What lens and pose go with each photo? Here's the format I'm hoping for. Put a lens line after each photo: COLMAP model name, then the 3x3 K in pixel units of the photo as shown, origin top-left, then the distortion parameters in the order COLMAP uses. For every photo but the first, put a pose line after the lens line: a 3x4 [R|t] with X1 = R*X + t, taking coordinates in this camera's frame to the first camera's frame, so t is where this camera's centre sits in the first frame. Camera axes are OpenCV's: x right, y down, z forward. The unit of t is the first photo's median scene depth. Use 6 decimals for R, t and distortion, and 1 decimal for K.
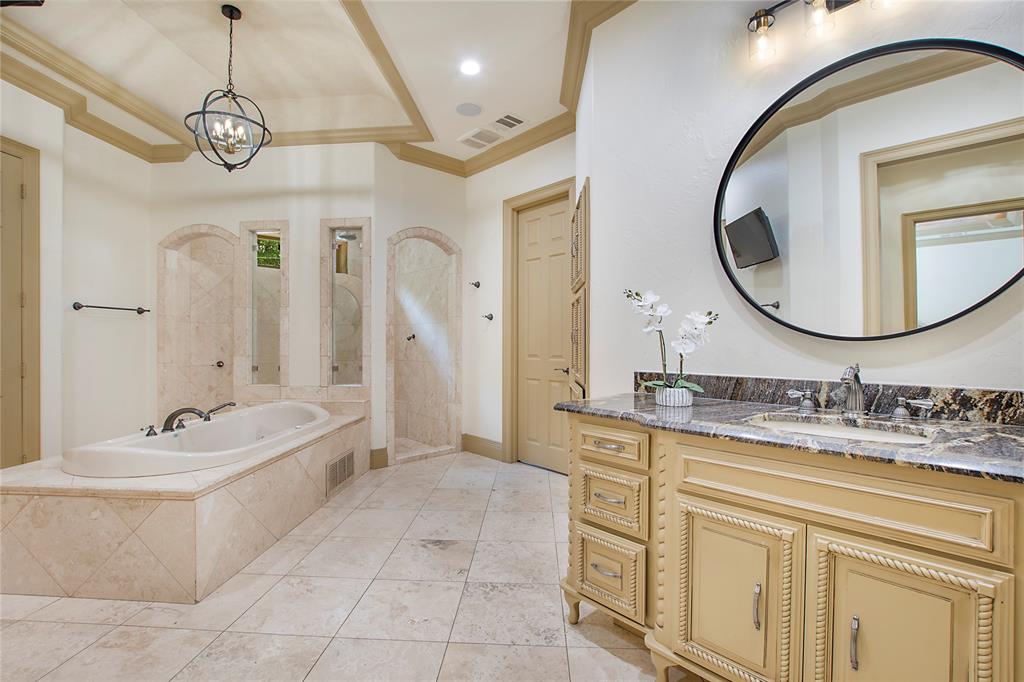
lens RADIAL K [[456.7, 0, 510.0], [0, 456.7, 343.7], [0, 0, 1]] dist [-0.021574, 0.000345]
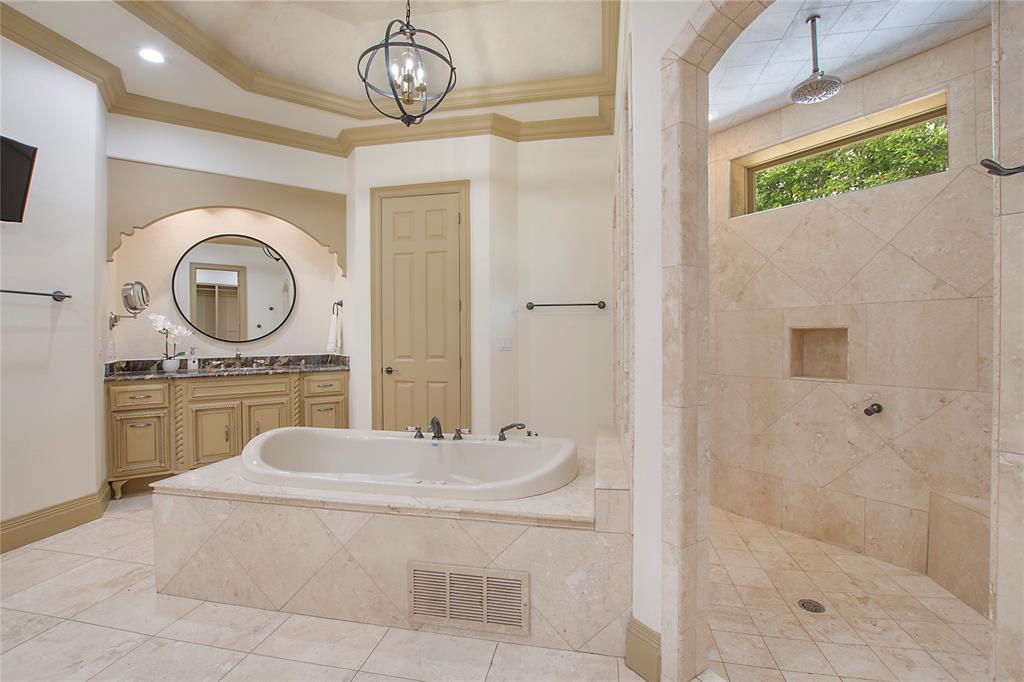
lens RADIAL K [[454.9, 0, 524.4], [0, 454.9, 339.2], [0, 0, 1]] dist [-0.024954, 0.000123]
pose [[-0.137714, 0.006268, -0.990452, 0.125108], [-0.003229, 0.999972, 0.006777, -0.013154], [0.990467, 0.004131, -0.137689, 1.219501]]
